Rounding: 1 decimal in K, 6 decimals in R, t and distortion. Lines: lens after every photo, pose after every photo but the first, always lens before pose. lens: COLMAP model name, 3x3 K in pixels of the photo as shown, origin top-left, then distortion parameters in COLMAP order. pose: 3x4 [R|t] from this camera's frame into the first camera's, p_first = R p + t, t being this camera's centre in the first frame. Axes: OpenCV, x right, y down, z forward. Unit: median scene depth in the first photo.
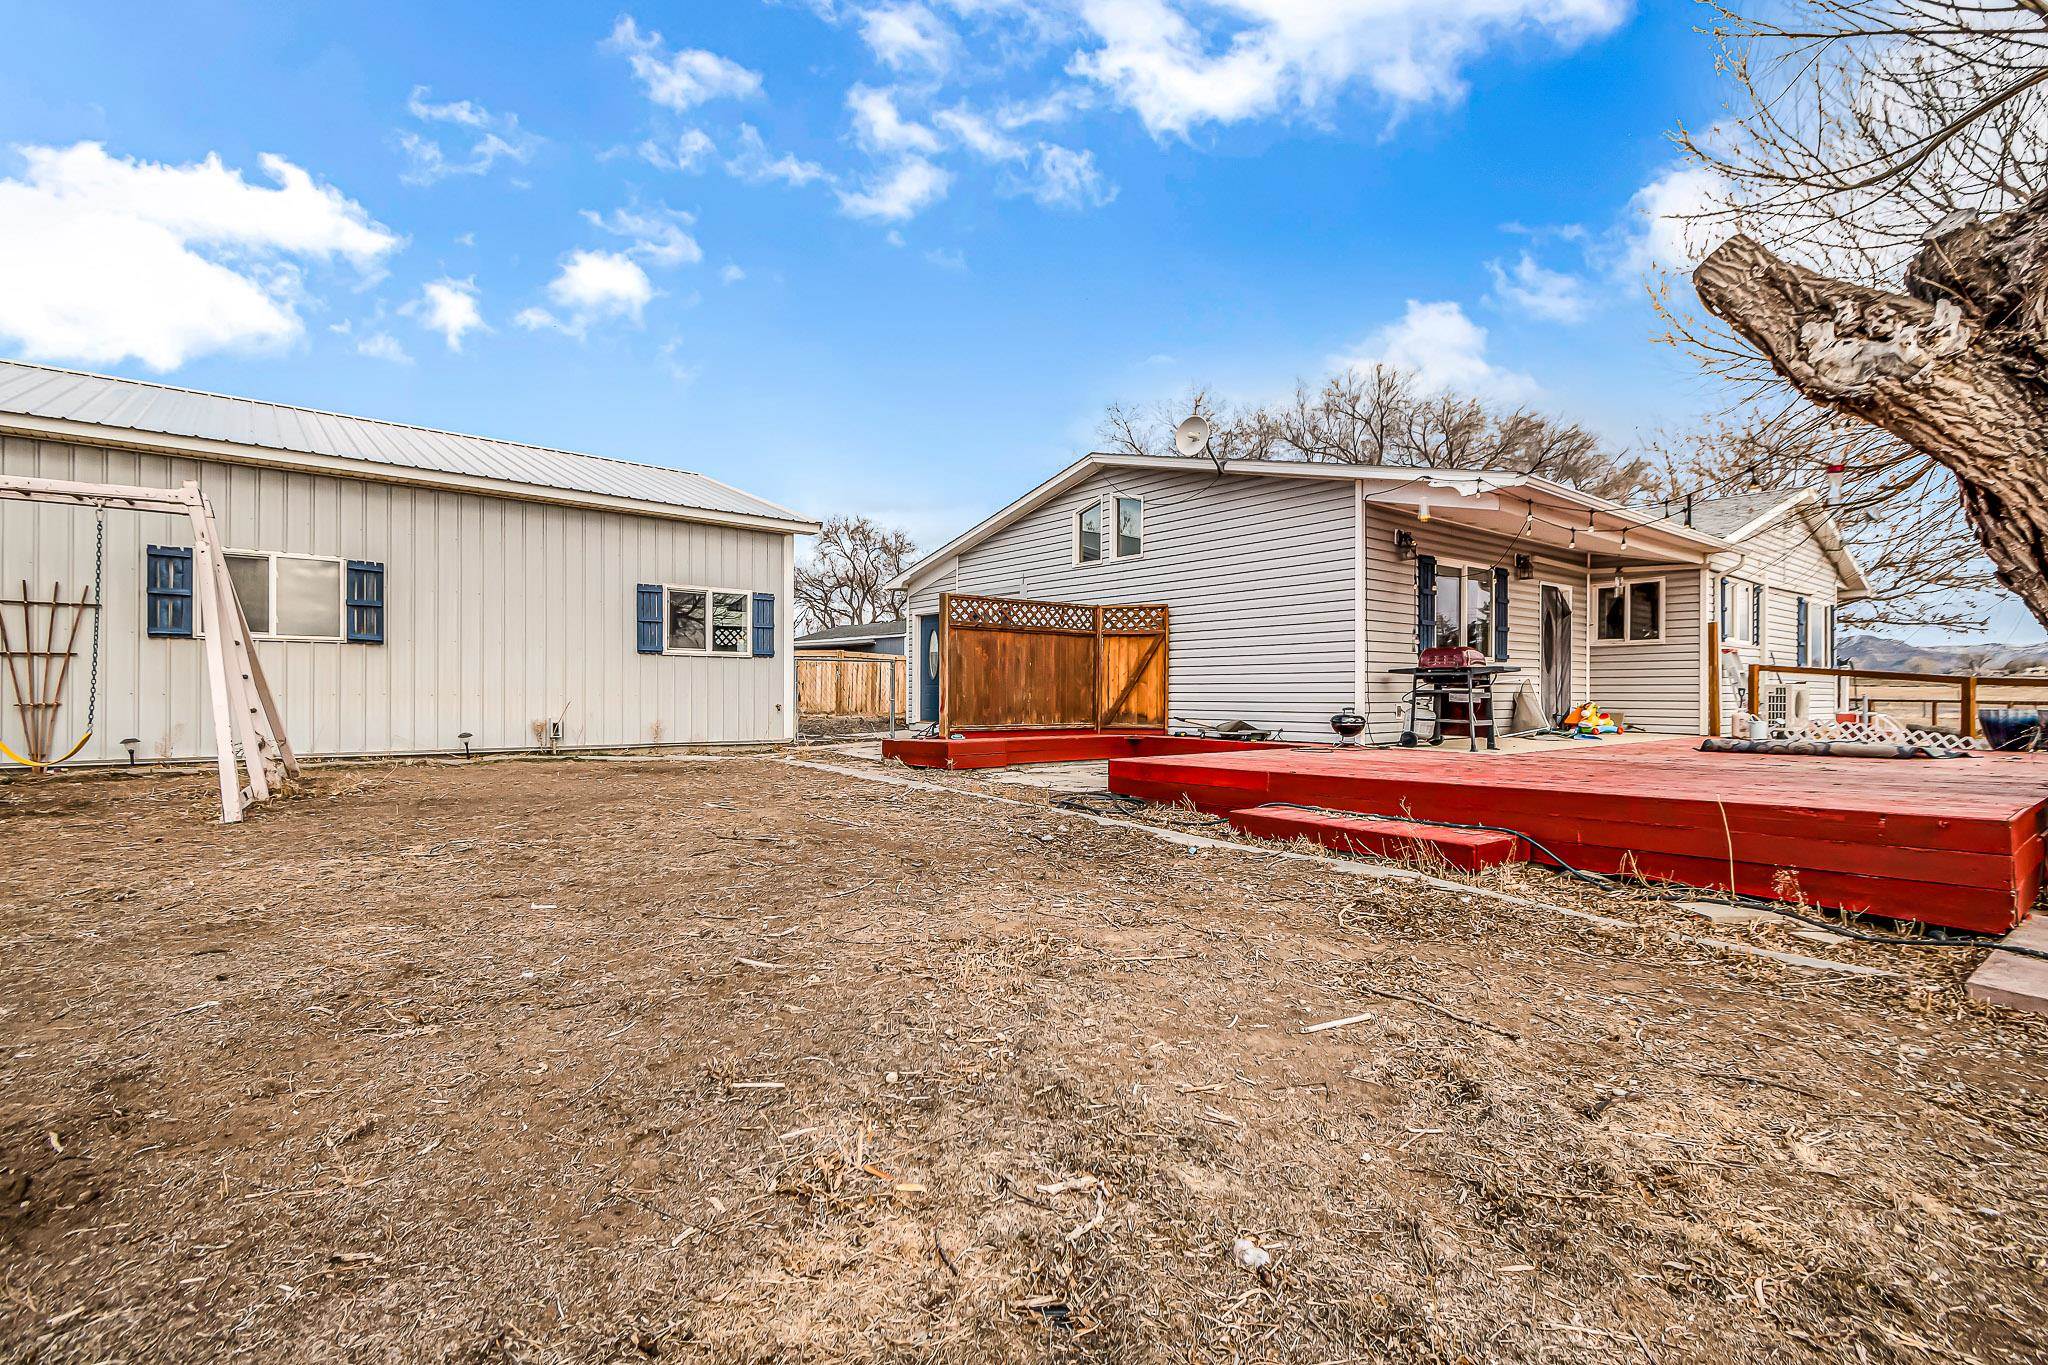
lens RADIAL K [[923.0, 0, 1017.1], [0, 923.0, 687.3], [0, 0, 1]] dist [-0.003310, -0.000425]
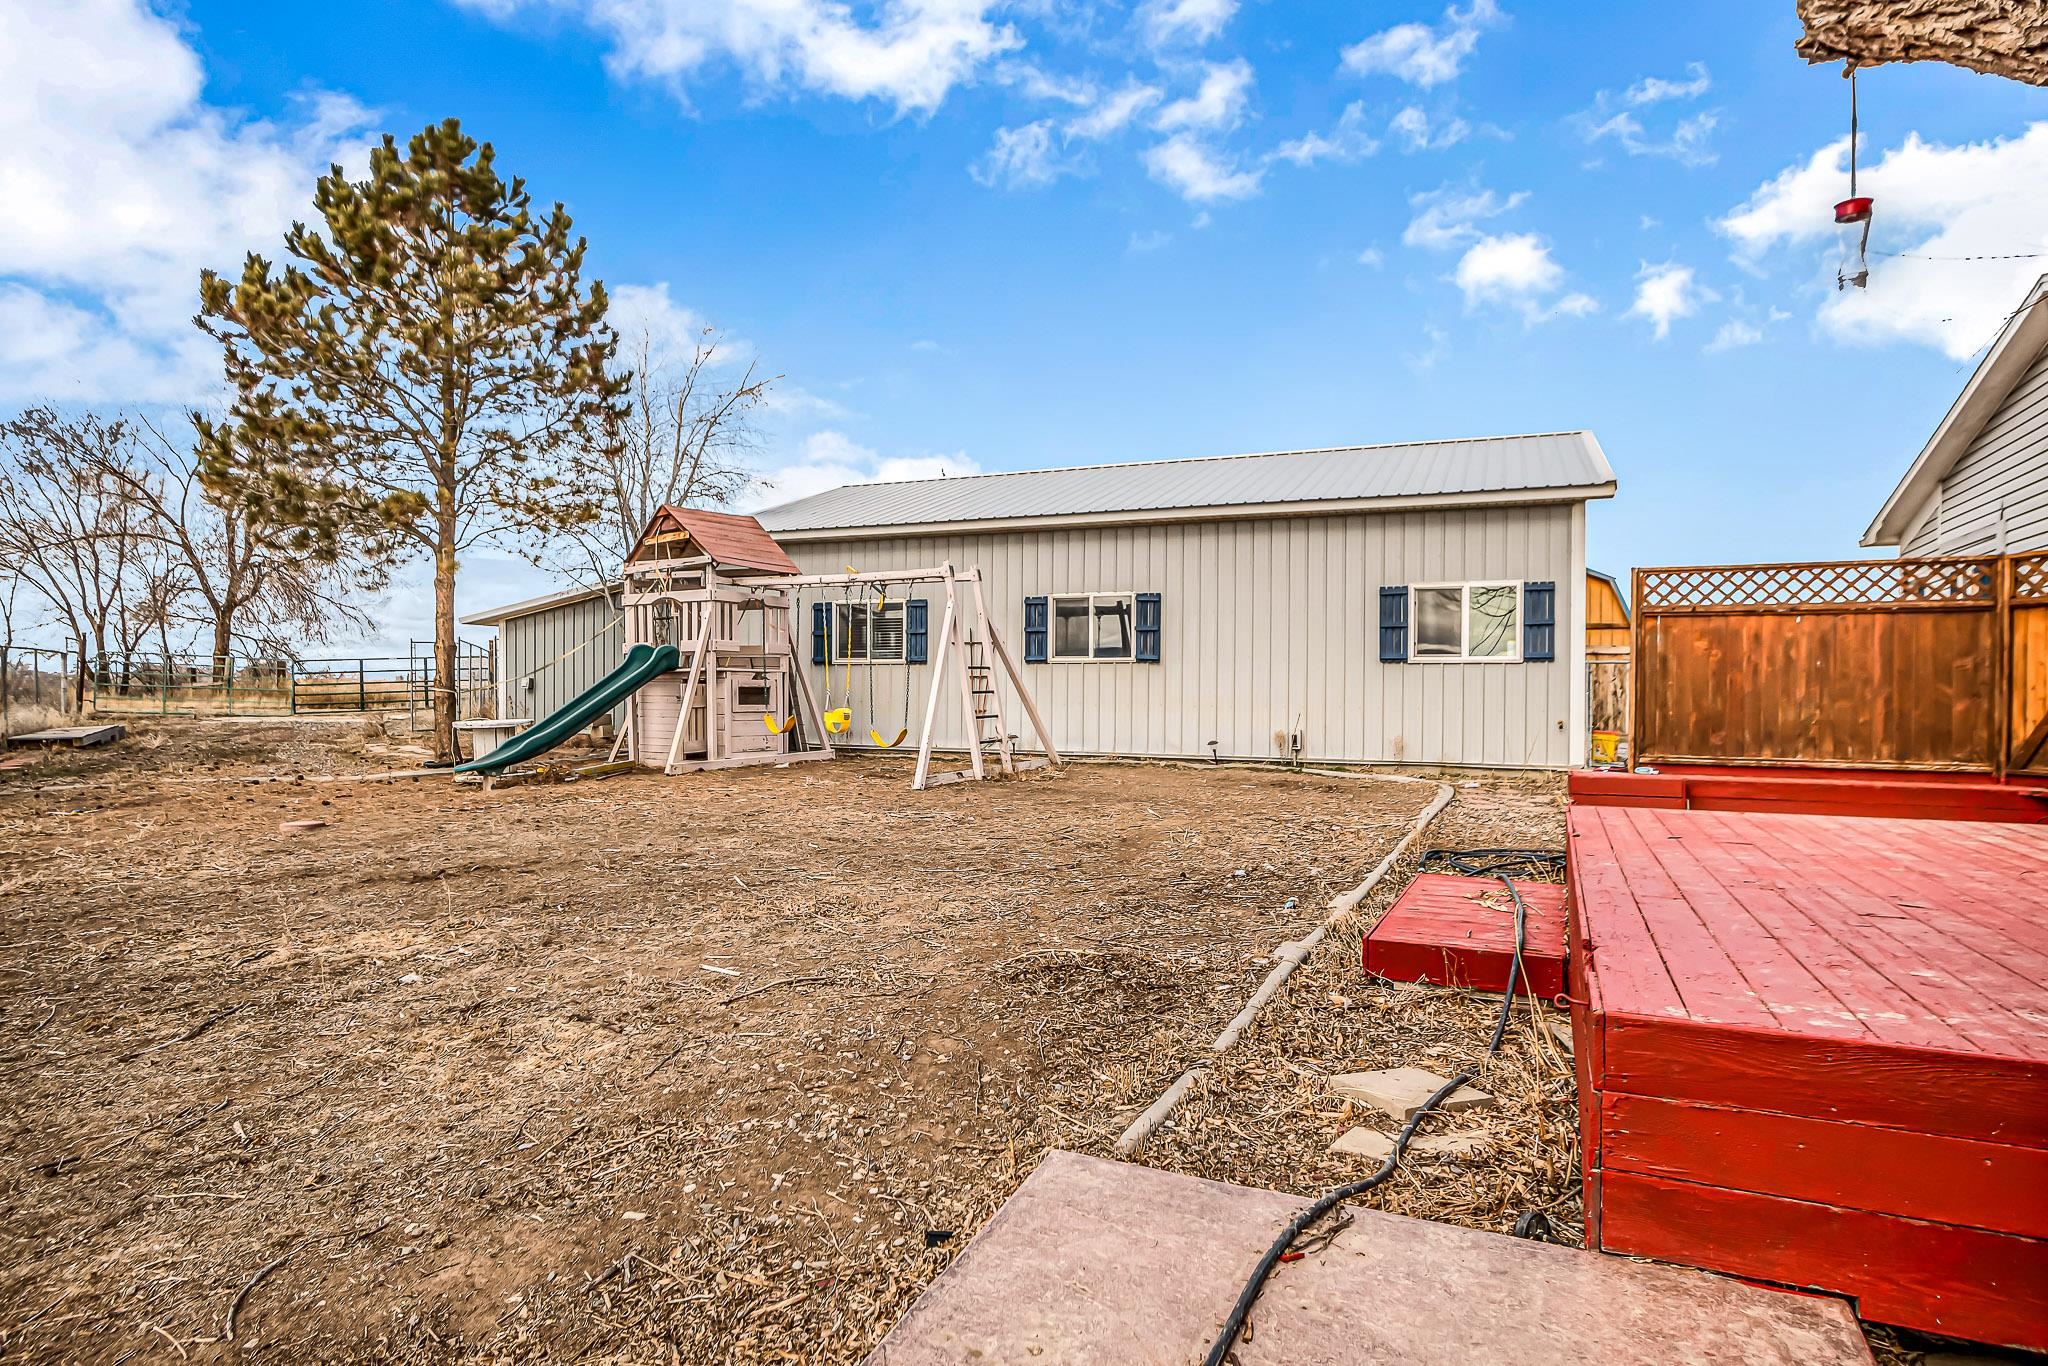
lens RADIAL K [[1154.3, 0, 1020.7], [0, 1154.3, 691.9], [0, 0, 1]] dist [0.002424, -0.000731]
pose [[0.449160, -0.004374, -0.893441, 0.481747], [0.000802, 0.999990, -0.004492, -0.002626], [0.893451, 0.001301, 0.449159, 0.164736]]
